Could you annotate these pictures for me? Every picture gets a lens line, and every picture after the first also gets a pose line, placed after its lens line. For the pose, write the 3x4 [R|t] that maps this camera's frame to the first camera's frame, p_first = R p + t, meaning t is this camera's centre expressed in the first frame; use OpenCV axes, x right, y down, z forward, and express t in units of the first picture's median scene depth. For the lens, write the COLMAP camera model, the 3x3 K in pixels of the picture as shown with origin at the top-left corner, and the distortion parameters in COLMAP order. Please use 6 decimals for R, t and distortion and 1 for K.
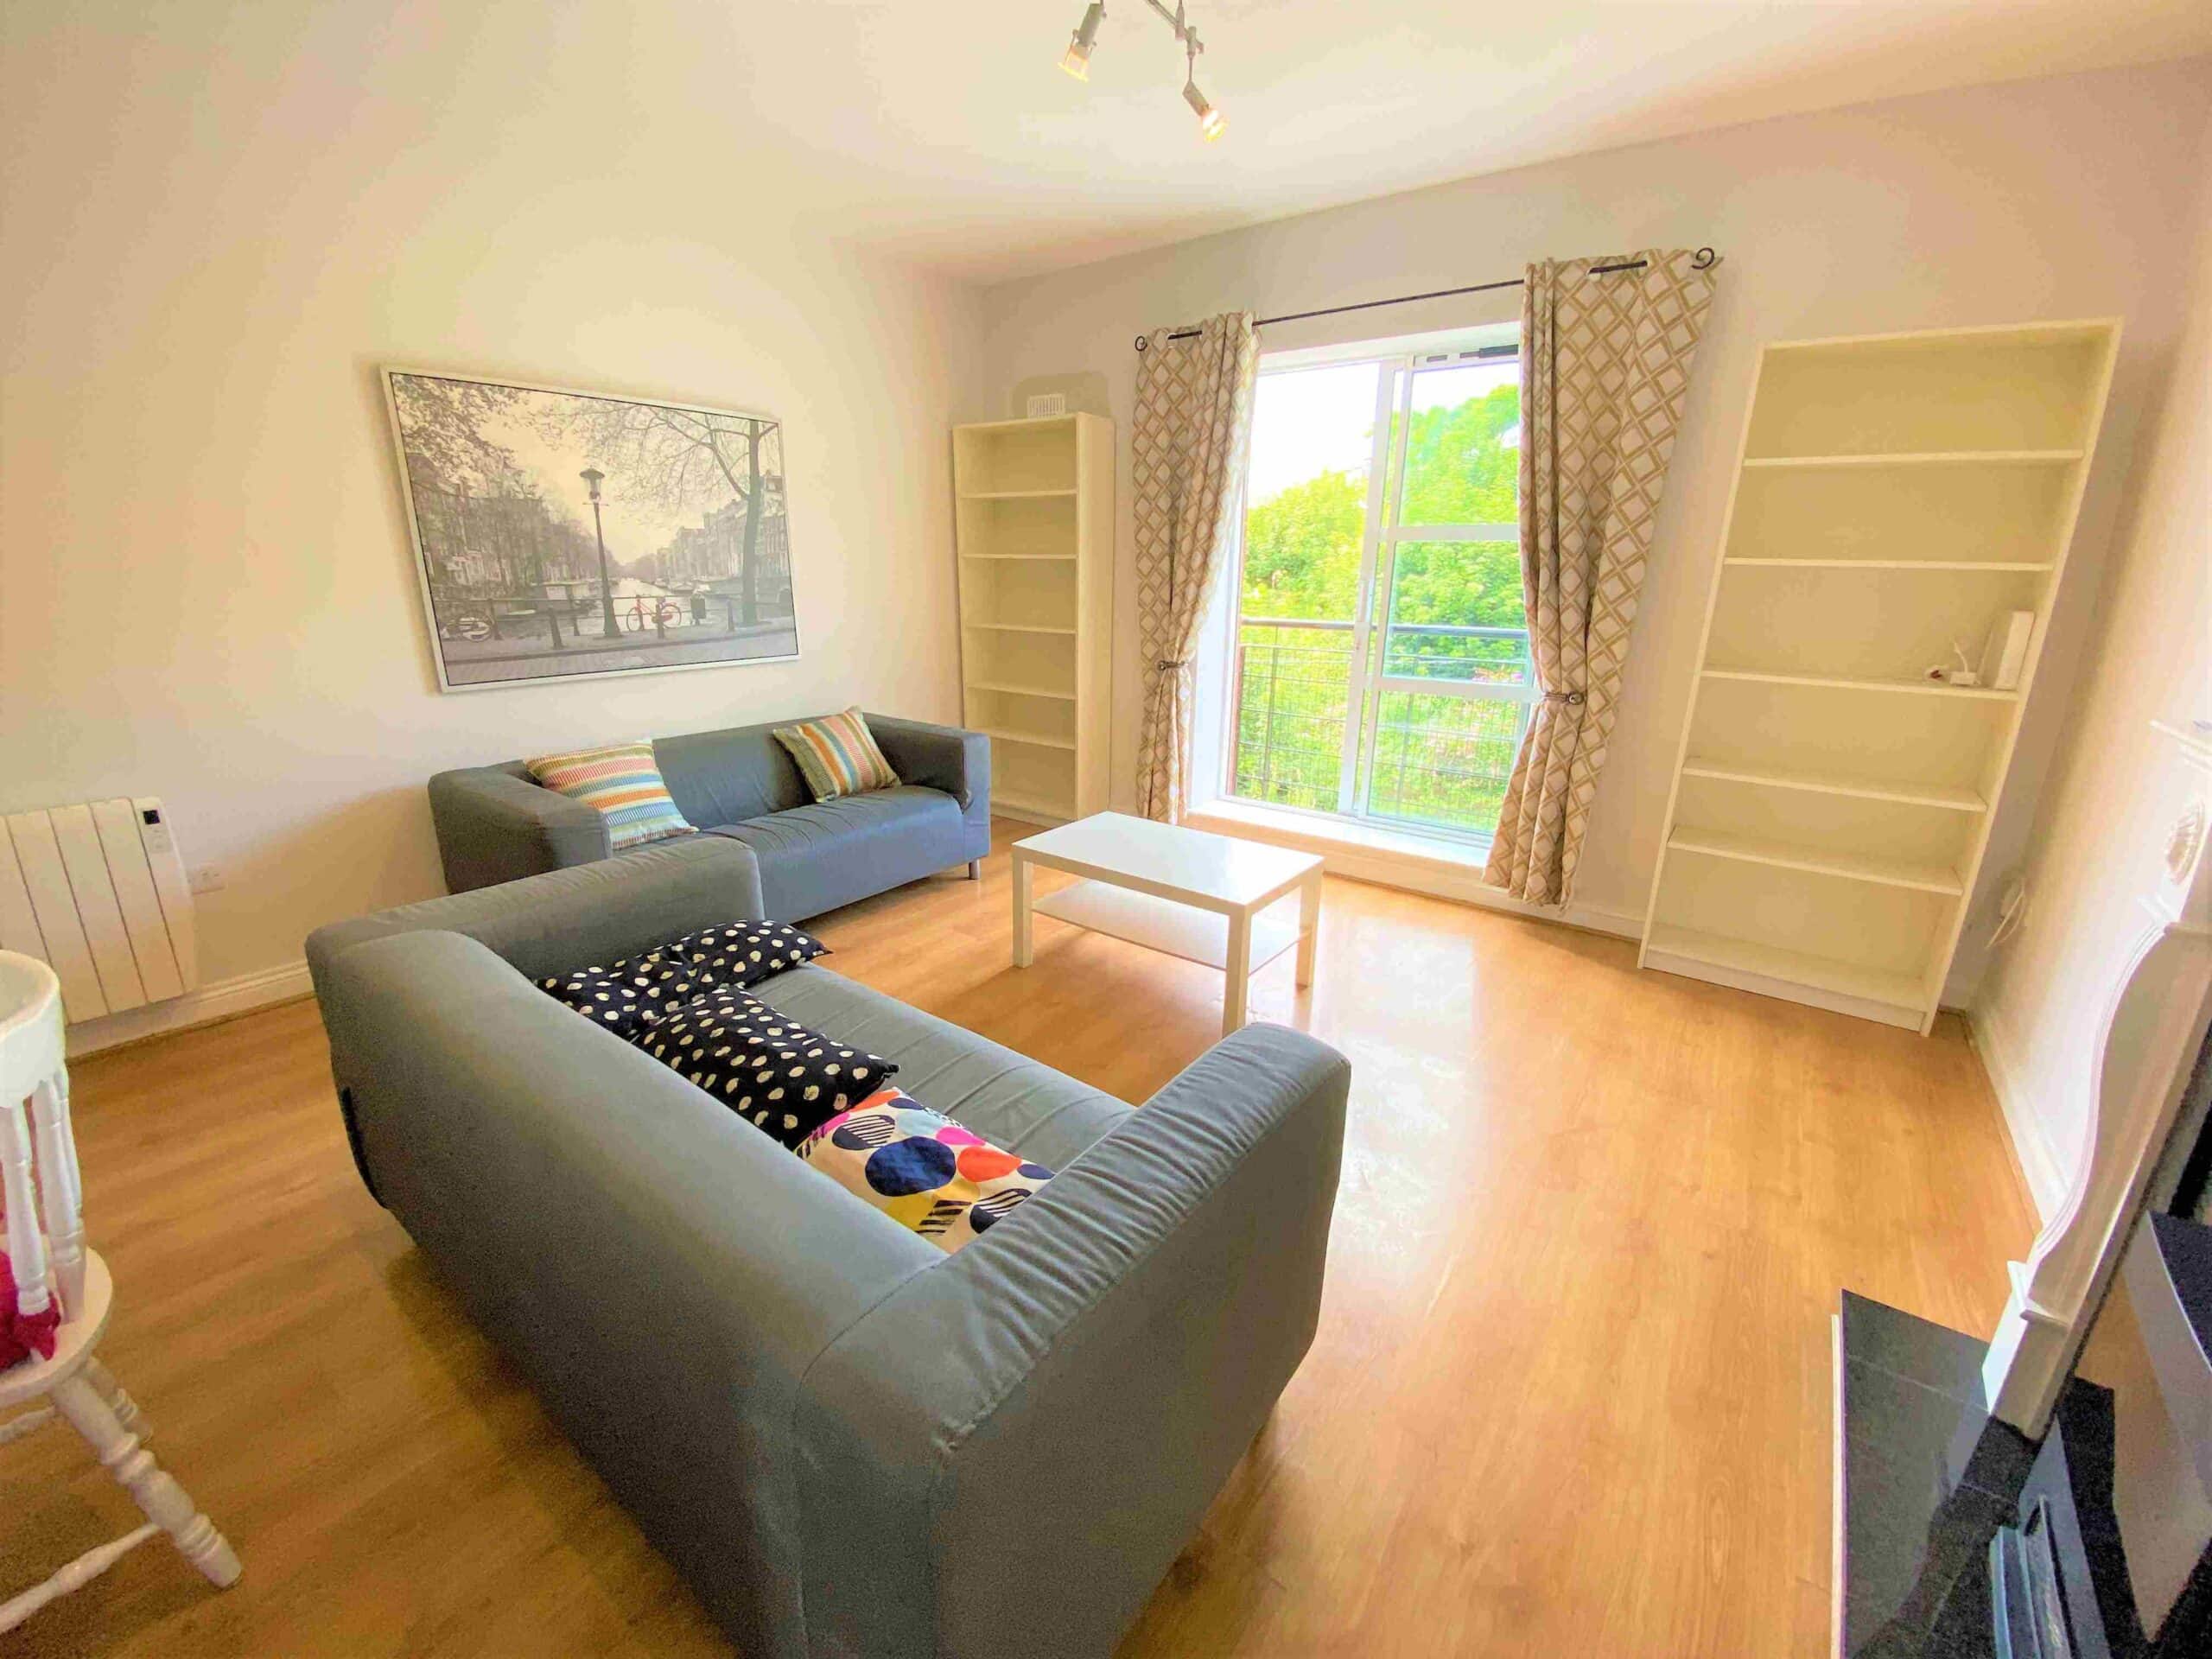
lens RADIAL K [[893.8, 0, 1106.0], [0, 893.8, 829.5], [0, 0, 1]] dist [-0.001051, -0.021460]
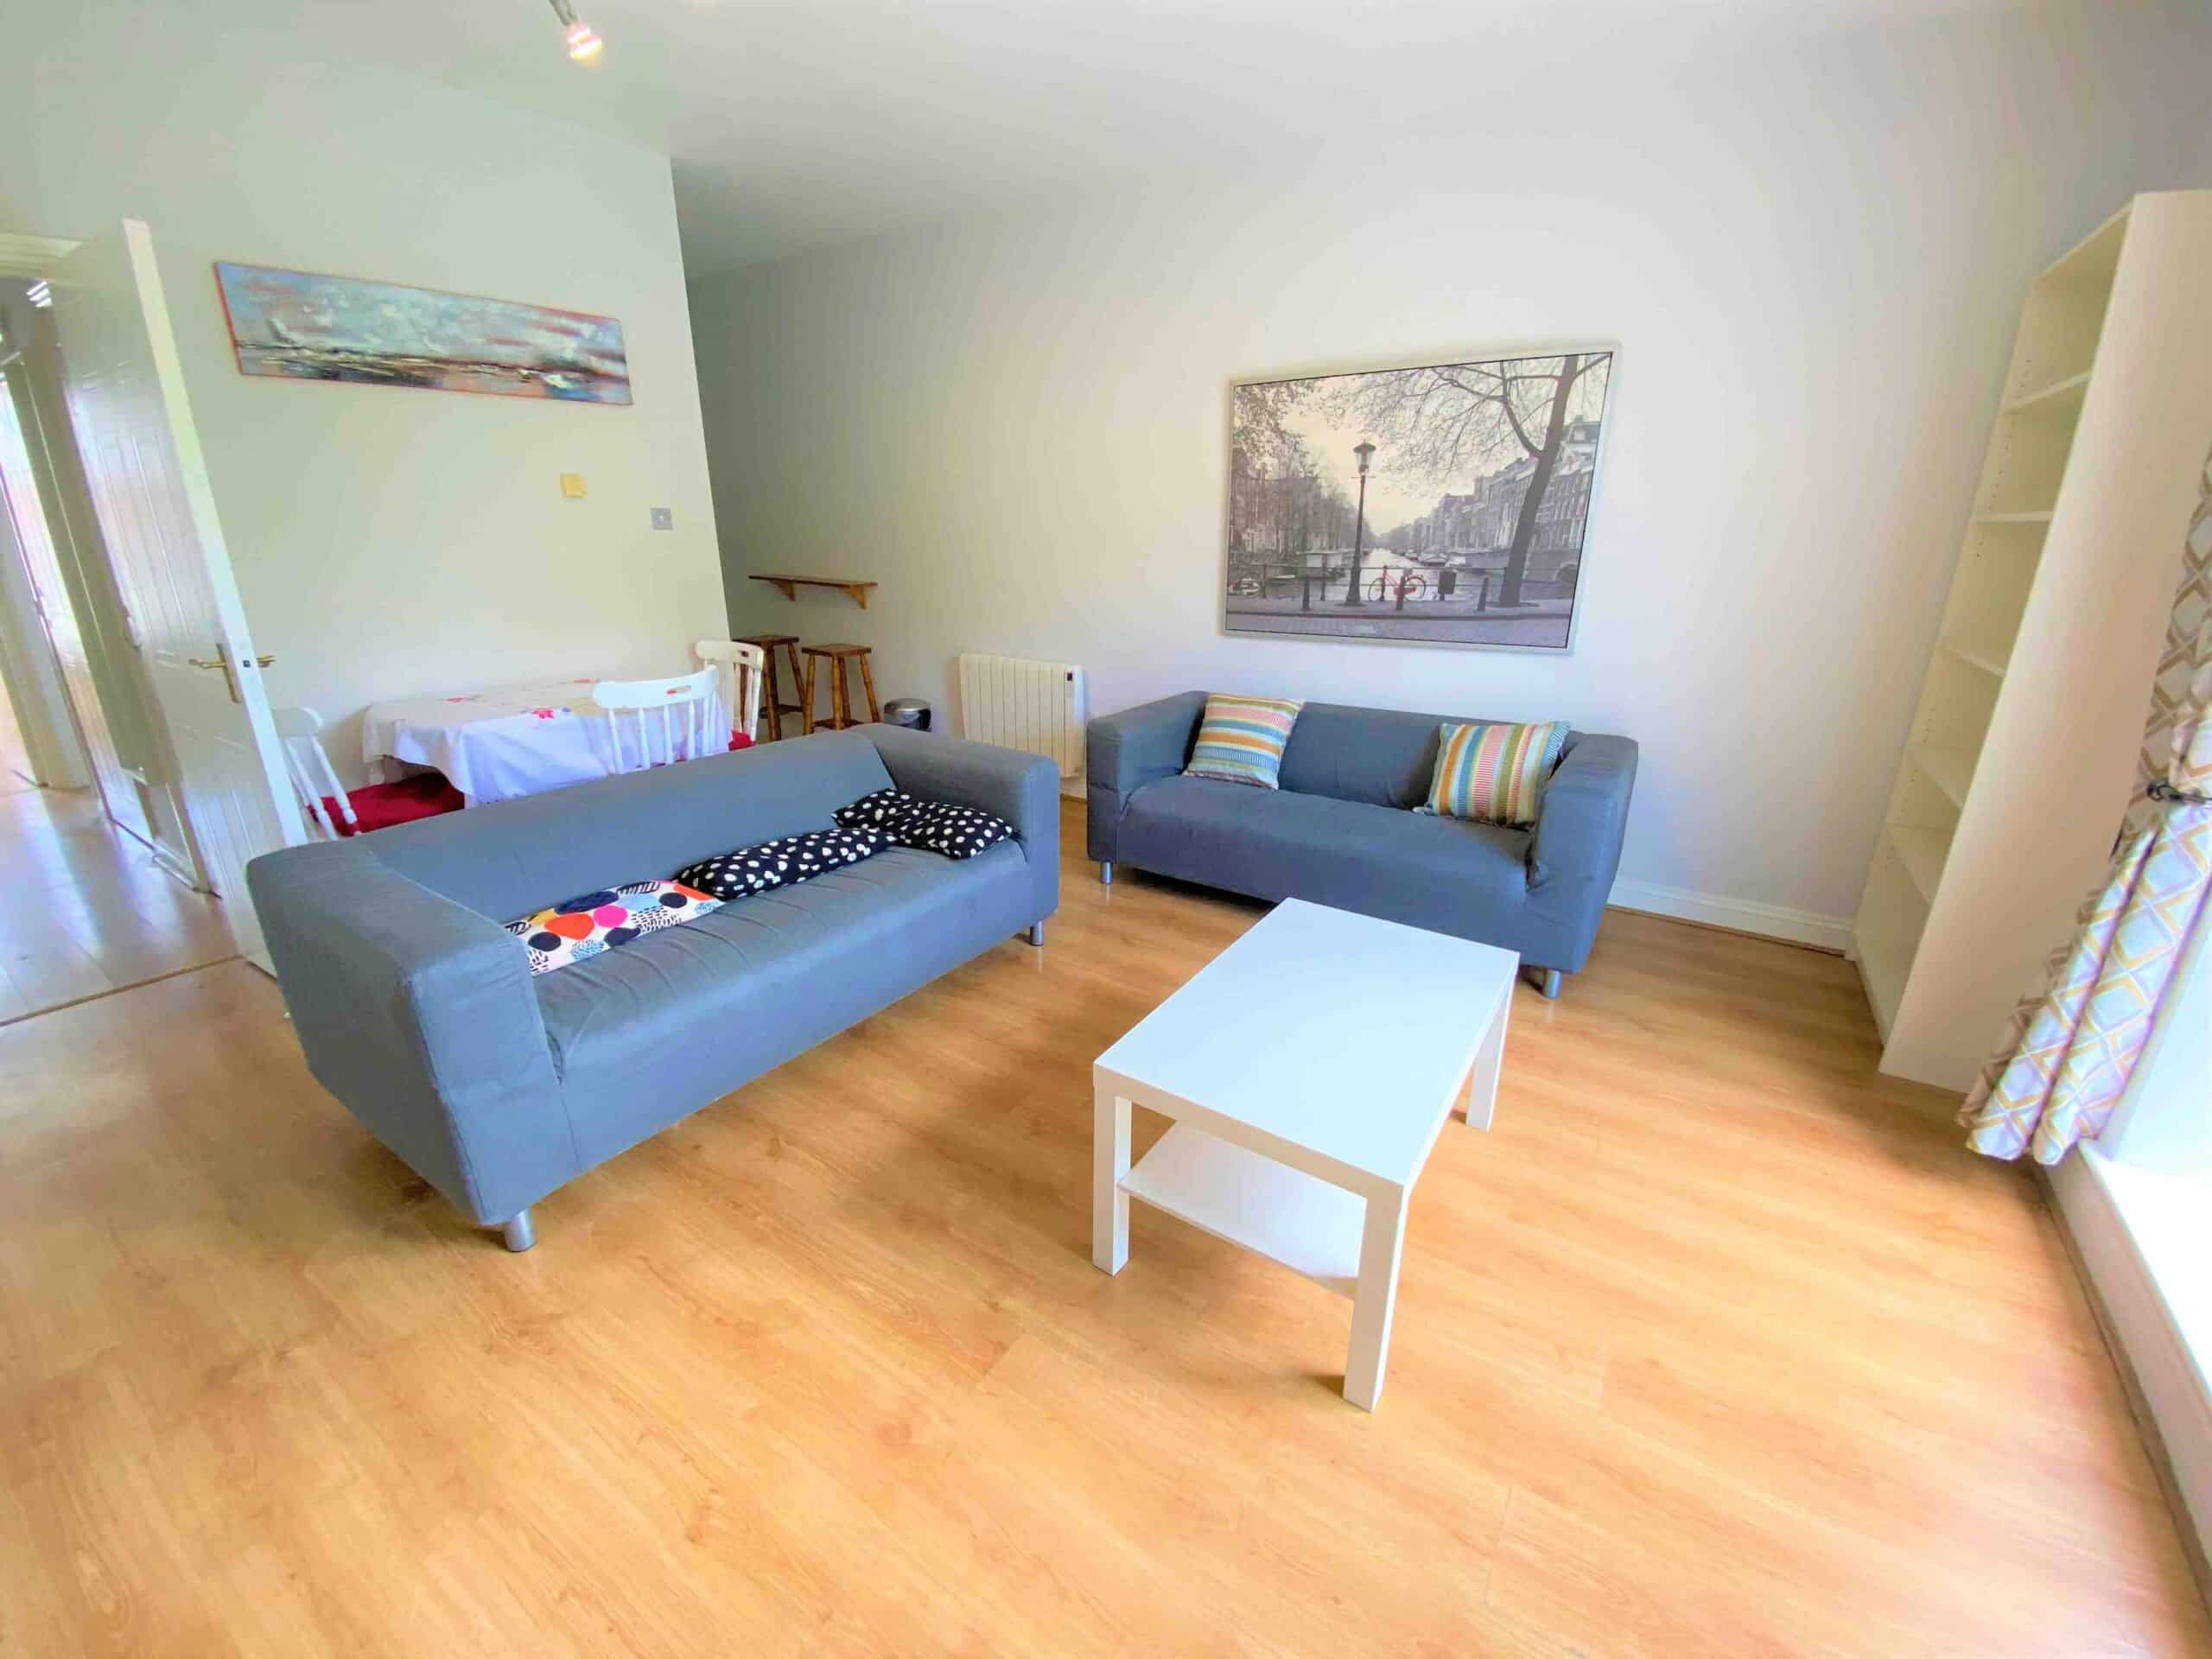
lens RADIAL K [[893.8, 0, 1106.0], [0, 893.8, 829.5], [0, 0, 1]] dist [-0.001051, -0.021460]
pose [[0.063349, 0.291519, -0.954465, 0.516084], [-0.287338, 0.921216, 0.262292, -0.165455], [0.955732, 0.257638, 0.142123, 0.643377]]
